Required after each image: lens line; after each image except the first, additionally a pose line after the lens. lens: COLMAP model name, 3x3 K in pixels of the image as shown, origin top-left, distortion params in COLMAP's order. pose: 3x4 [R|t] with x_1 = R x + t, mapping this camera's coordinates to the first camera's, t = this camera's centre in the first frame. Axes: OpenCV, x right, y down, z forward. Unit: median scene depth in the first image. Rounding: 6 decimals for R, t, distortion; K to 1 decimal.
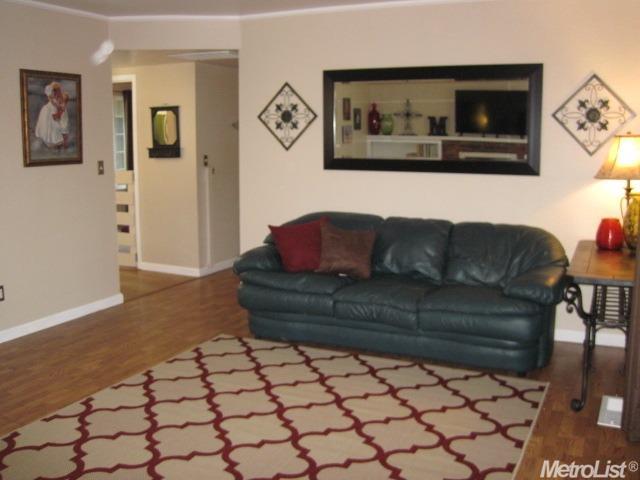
lens RADIAL K [[660.6, 0, 320.0], [0, 660.6, 240.0], [0, 0, 1]] dist [-0.180224, 0.152670]
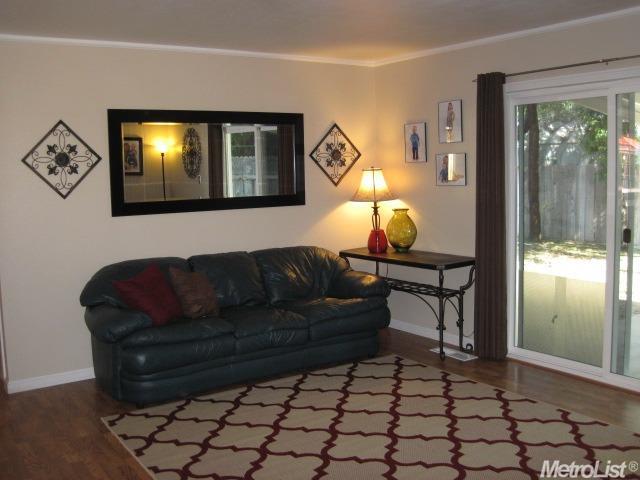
lens RADIAL K [[660.6, 0, 320.0], [0, 660.6, 240.0], [0, 0, 1]] dist [-0.180224, 0.152670]
pose [[0.507854, -0.100413, 0.855571, -0.630945], [0.161671, 0.986645, 0.019831, -0.046071], [-0.846136, 0.128250, 0.517306, 0.292899]]
